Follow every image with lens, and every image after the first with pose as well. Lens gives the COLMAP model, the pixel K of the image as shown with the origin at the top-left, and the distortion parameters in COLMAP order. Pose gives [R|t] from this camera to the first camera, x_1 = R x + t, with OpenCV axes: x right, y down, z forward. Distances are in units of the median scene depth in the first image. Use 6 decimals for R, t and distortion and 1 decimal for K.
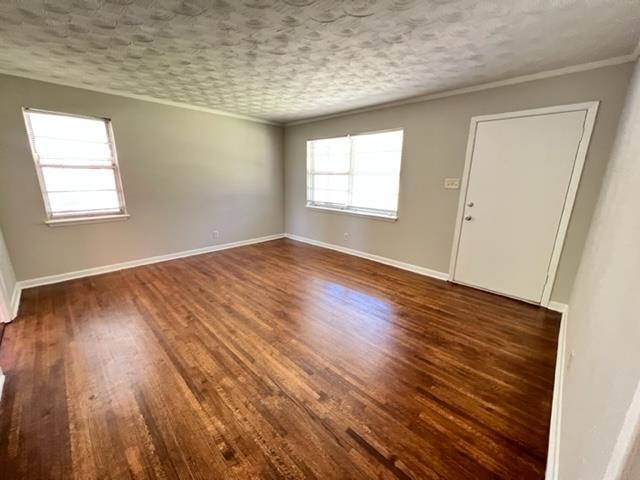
lens RADIAL K [[256.7, 0, 318.3], [0, 256.7, 239.2], [0, 0, 1]] dist [0.000518, -0.000025]
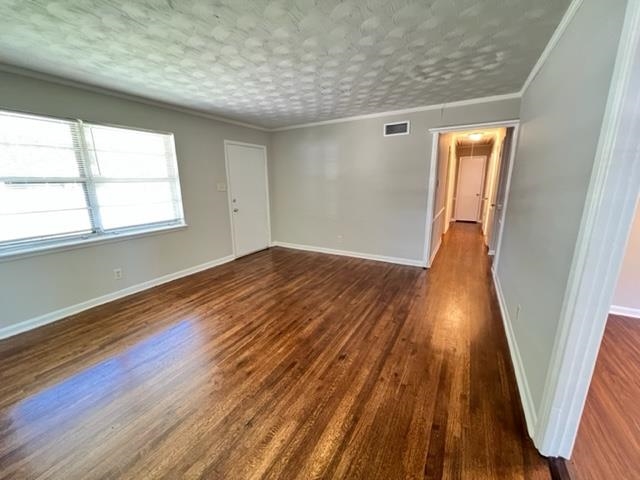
lens RADIAL K [[256.7, 0, 318.3], [0, 256.7, 239.2], [0, 0, 1]] dist [0.000518, -0.000025]
pose [[-0.242897, -0.229101, 0.942610, -0.993818], [0.241741, 0.926758, 0.287542, -0.252681], [-0.939448, 0.297711, -0.169723, 0.934156]]
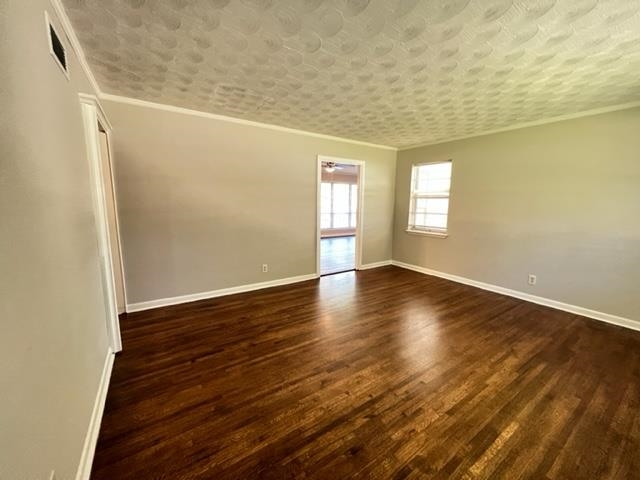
lens RADIAL K [[256.7, 0, 318.3], [0, 256.7, 239.2], [0, 0, 1]] dist [0.000518, -0.000025]
pose [[-0.213380, 0.129366, -0.968366, 0.709631], [-0.251042, 0.950652, 0.182317, -0.178188], [0.944165, 0.282003, -0.170373, 0.795527]]
